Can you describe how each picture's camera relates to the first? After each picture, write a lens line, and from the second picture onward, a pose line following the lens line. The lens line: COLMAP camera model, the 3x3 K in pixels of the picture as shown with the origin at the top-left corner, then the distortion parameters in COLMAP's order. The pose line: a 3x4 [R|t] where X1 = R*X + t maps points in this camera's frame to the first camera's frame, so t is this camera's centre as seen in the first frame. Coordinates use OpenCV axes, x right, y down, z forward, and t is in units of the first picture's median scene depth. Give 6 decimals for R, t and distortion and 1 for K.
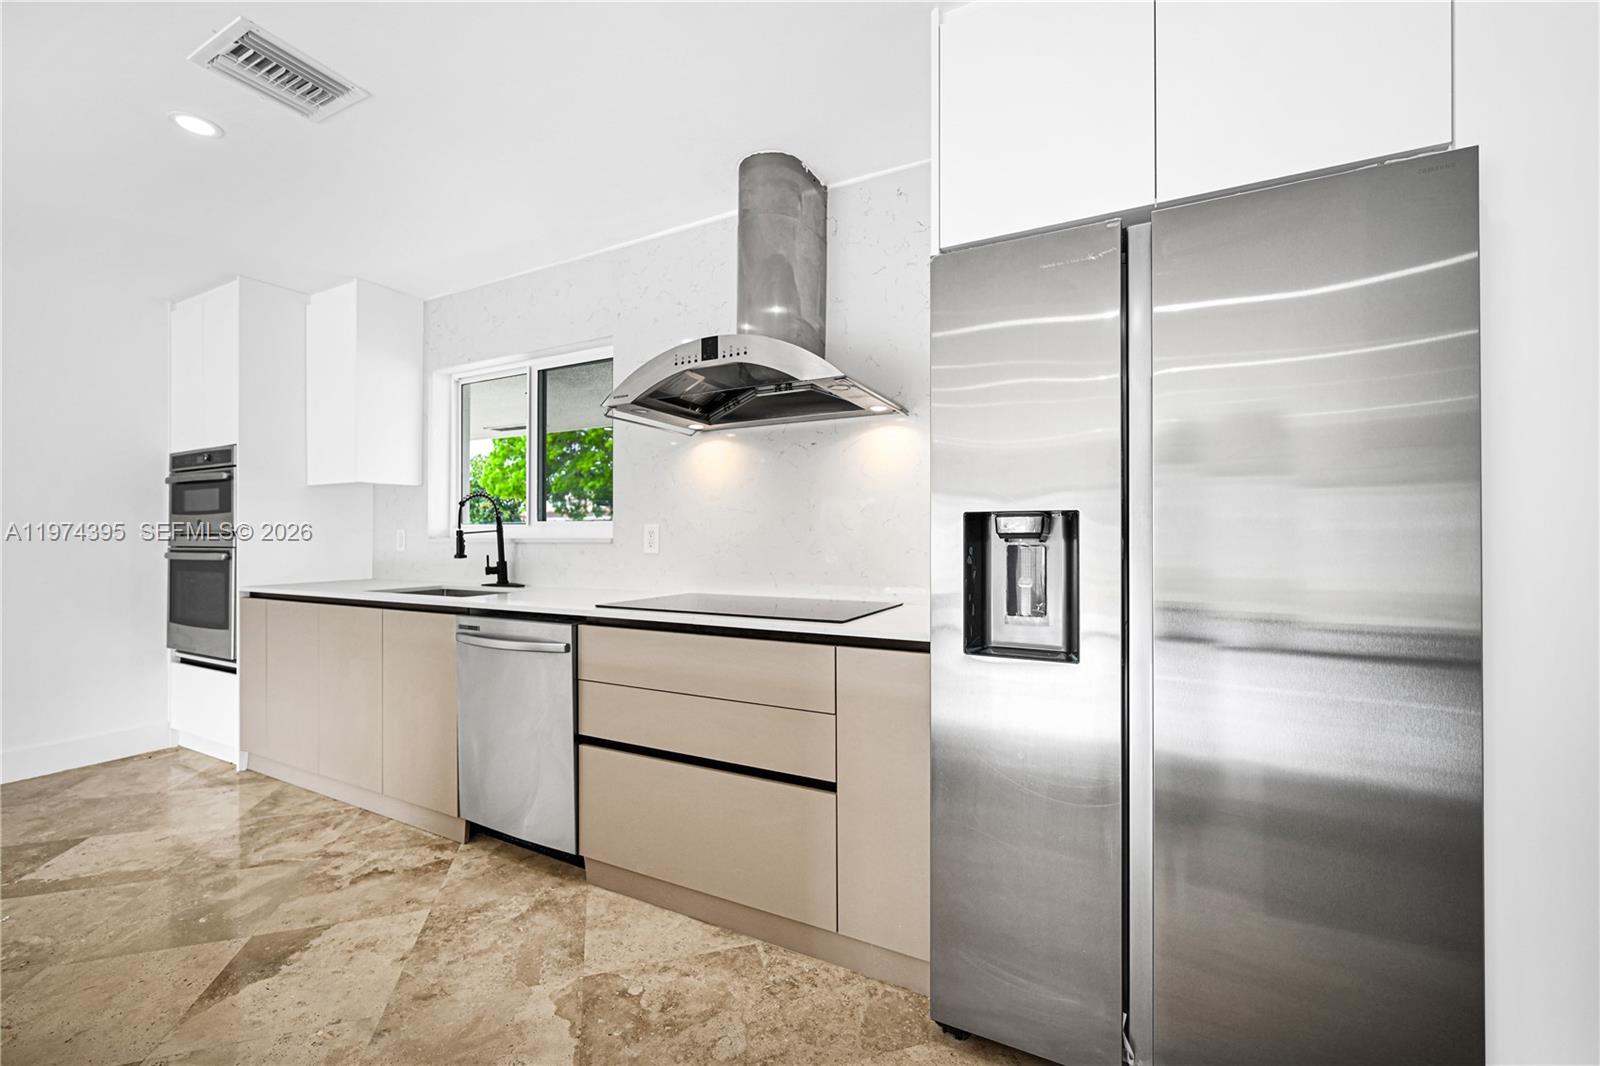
lens RADIAL K [[646.4, 0, 801.0], [0, 646.4, 534.1], [0, 0, 1]] dist [-0.001427, 0.000488]
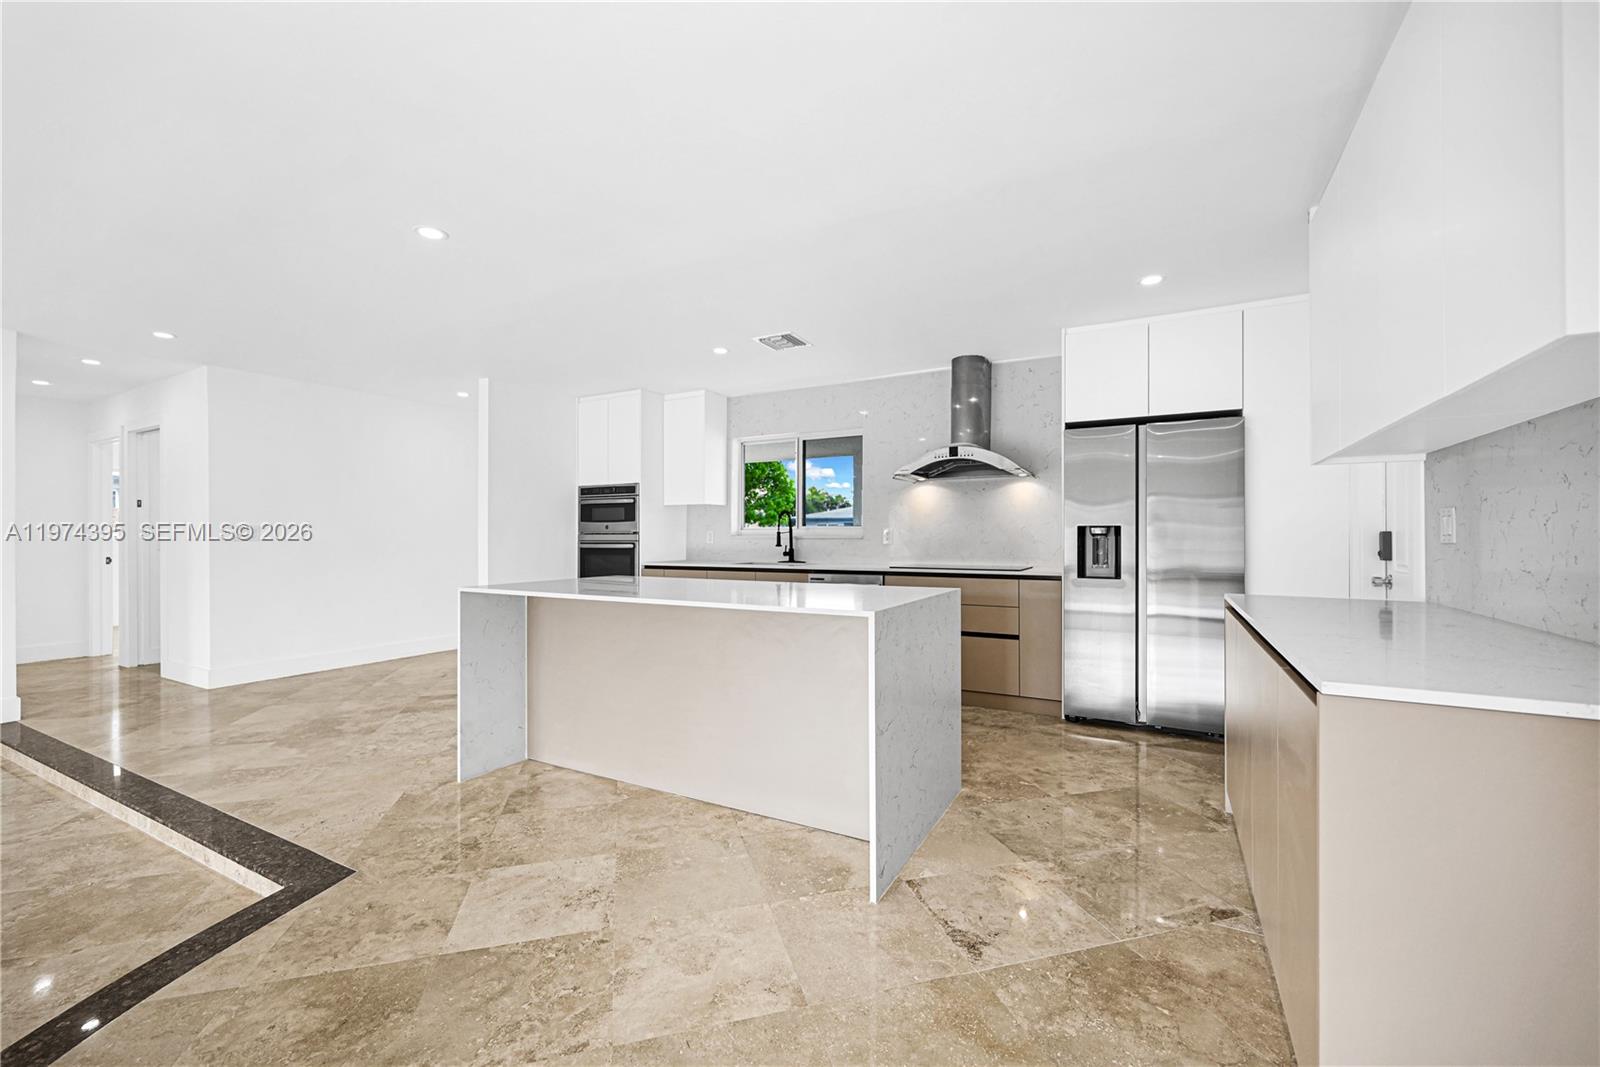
lens RADIAL K [[646.4, 0, 805.3], [0, 646.4, 534.7], [0, 0, 1]] dist [-0.001427, 0.000488]
pose [[0.999765, 0.000713, -0.021646, -0.520652], [-0.000649, 0.999995, 0.002982, -0.003014], [0.021648, -0.002967, 0.999761, -1.087099]]
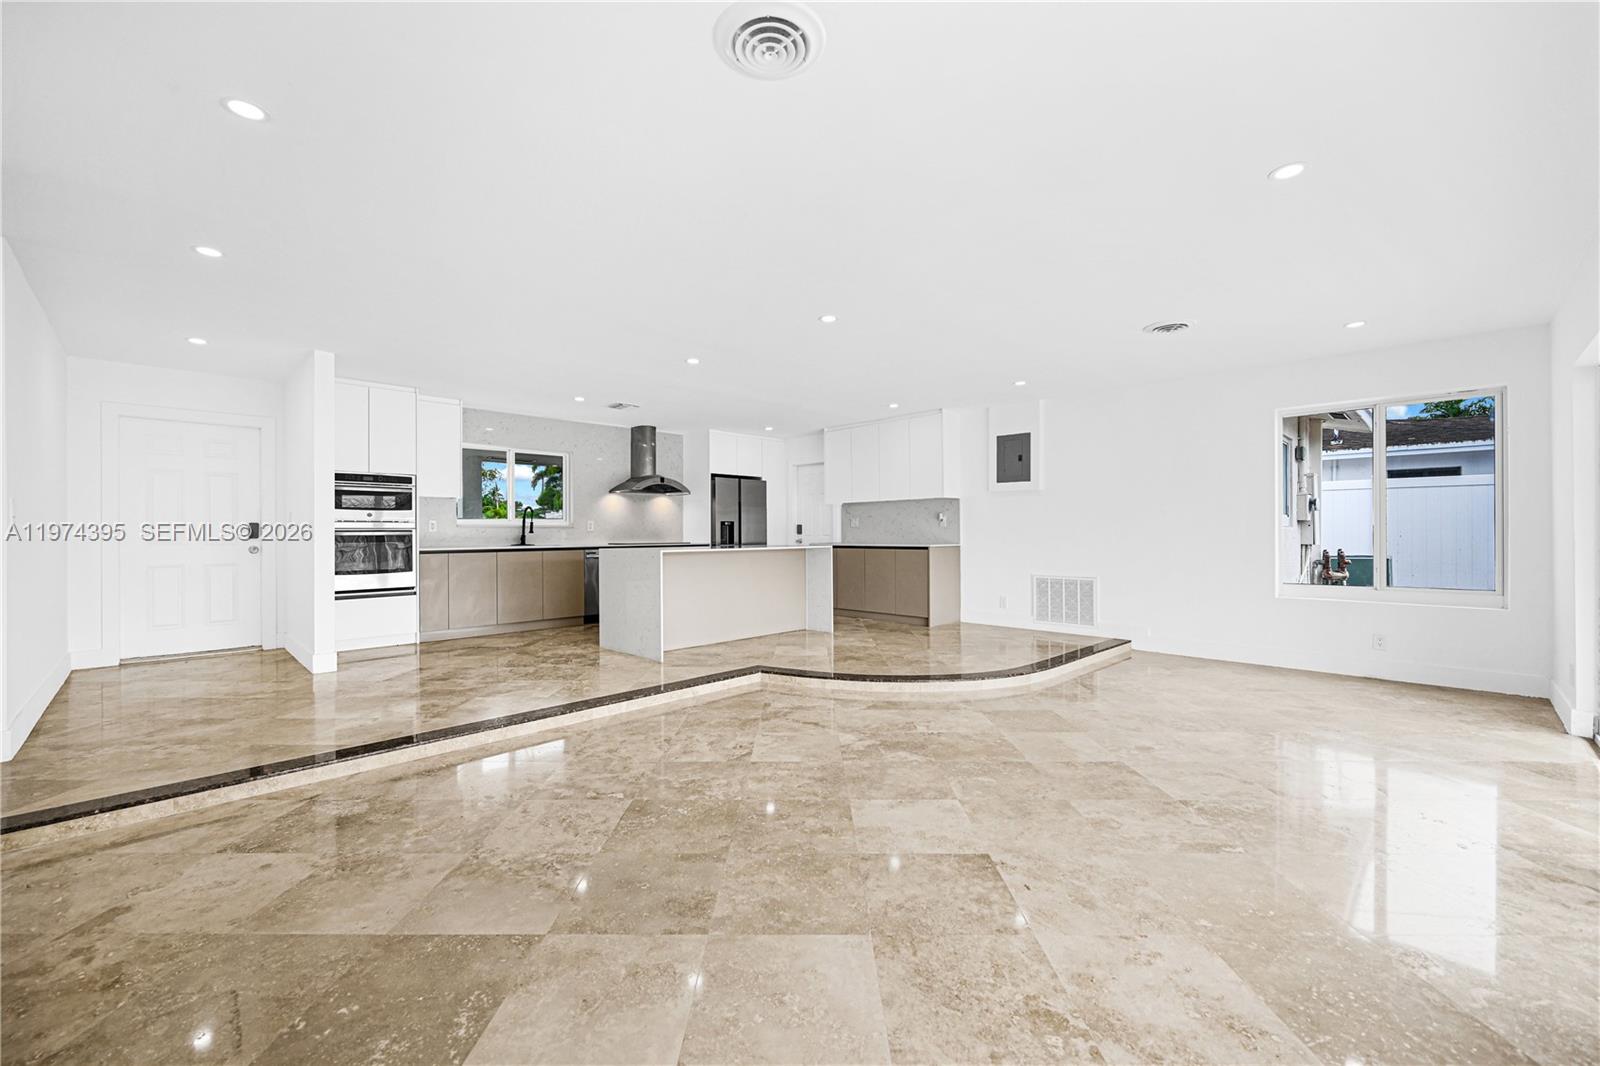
lens RADIAL K [[646.4, 0, 799.2], [0, 646.4, 535.3], [0, 0, 1]] dist [-0.001427, 0.000488]
pose [[0.299003, -0.003238, 0.954247, -3.310468], [-0.000225, 0.999994, 0.003464, 0.047287], [-0.954252, -0.001250, 0.299000, -0.942173]]
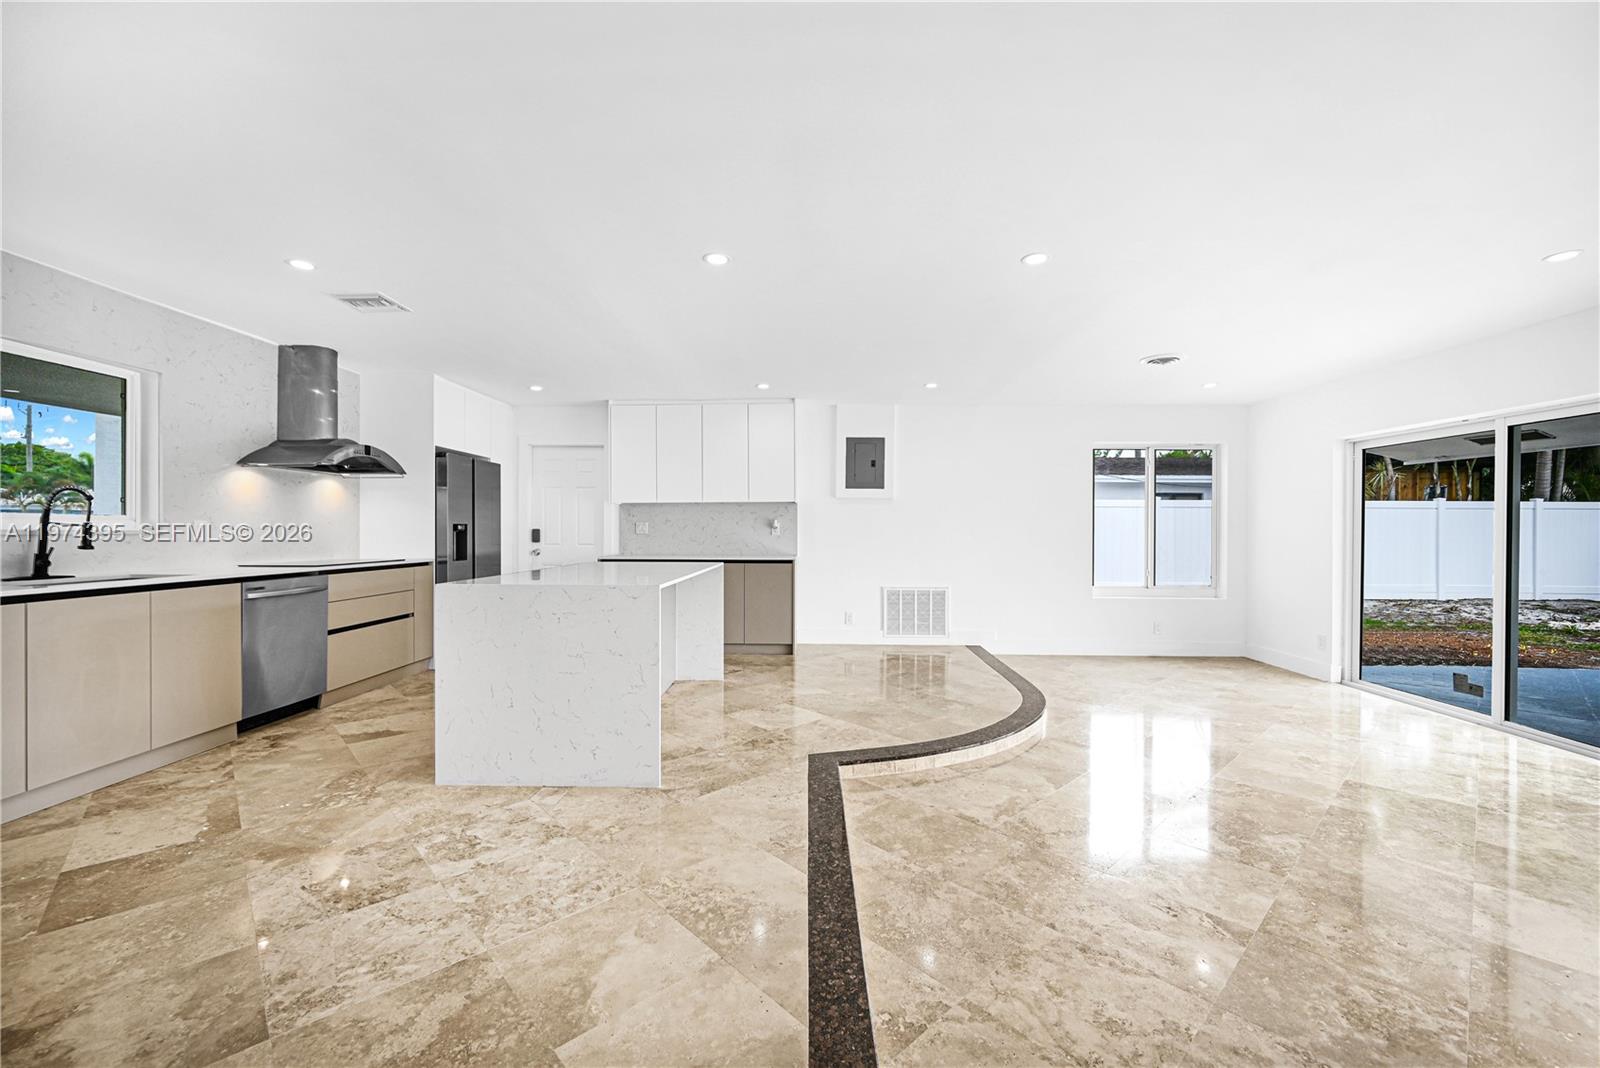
lens RADIAL K [[646.4, 0, 796.3], [0, 646.4, 533.0], [0, 0, 1]] dist [-0.001427, 0.000488]
pose [[-0.438887, -0.002059, 0.898540, -2.515851], [-0.005922, 0.999982, -0.000600, 0.005718], [-0.898523, -0.005584, -0.438891, 0.533785]]
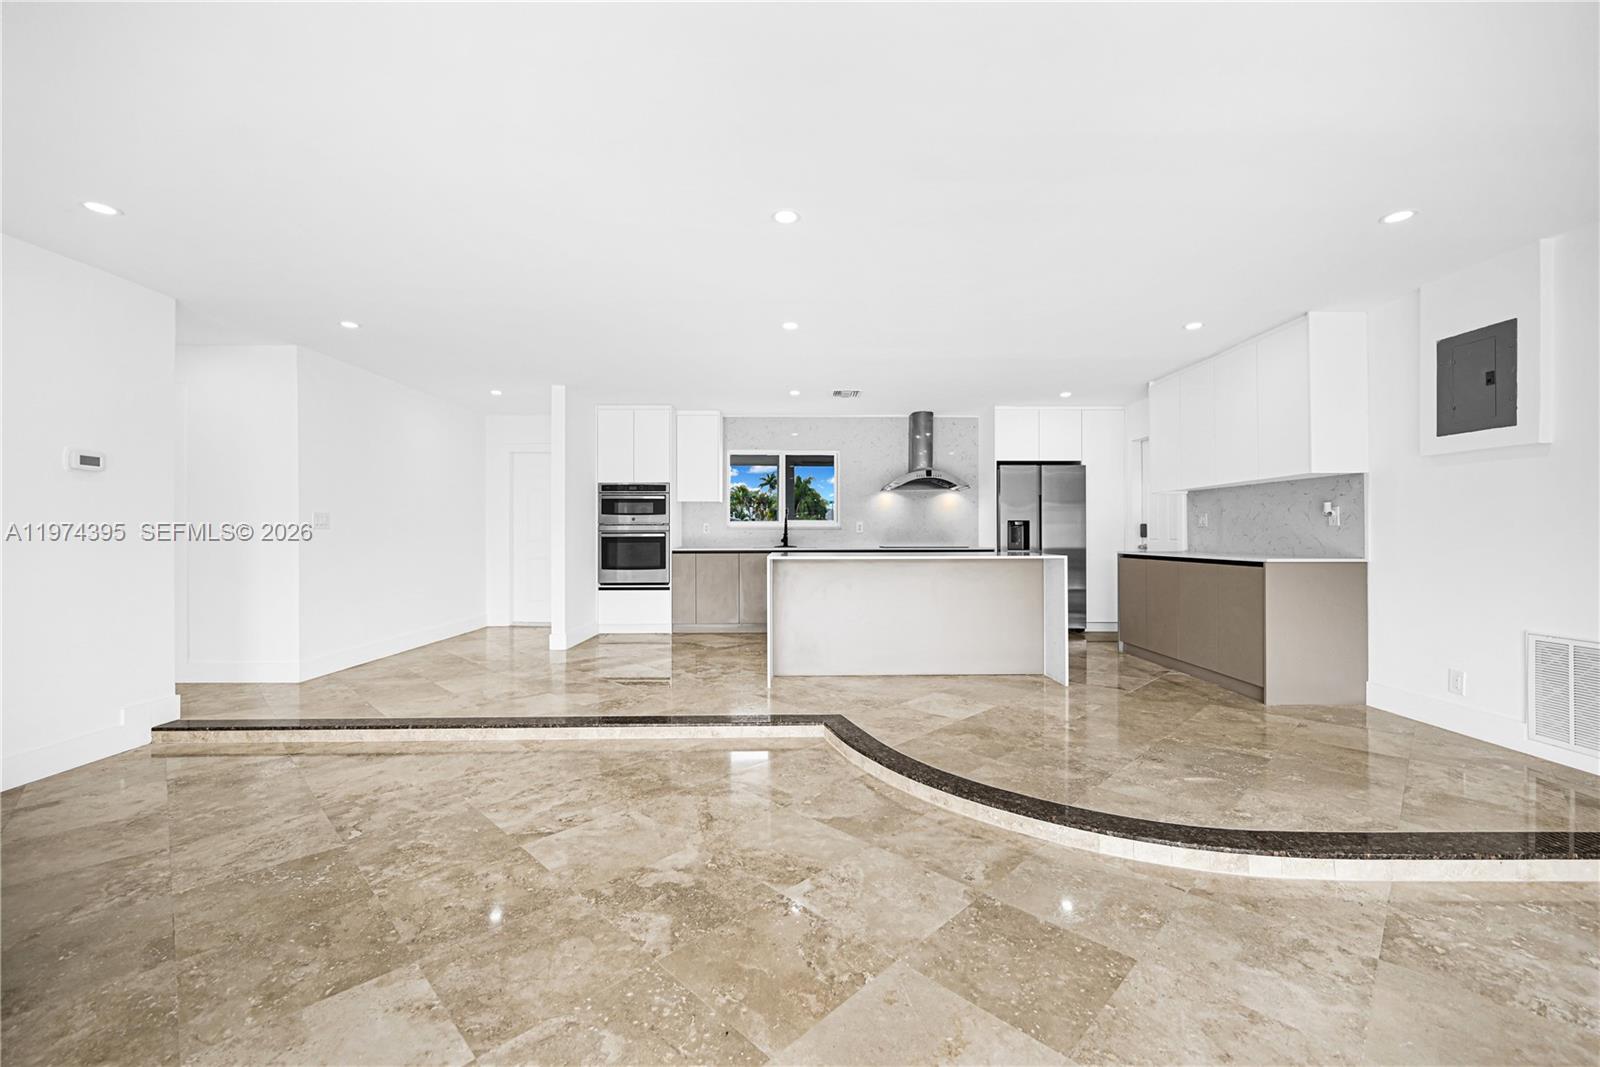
lens RADIAL K [[646.4, 0, 802.3], [0, 646.4, 533.7], [0, 0, 1]] dist [-0.001427, 0.000488]
pose [[0.881608, 0.000561, 0.471983, -2.091937], [-0.001701, 0.999997, 0.001988, 0.035060], [-0.471980, -0.002556, 0.881606, -1.561476]]
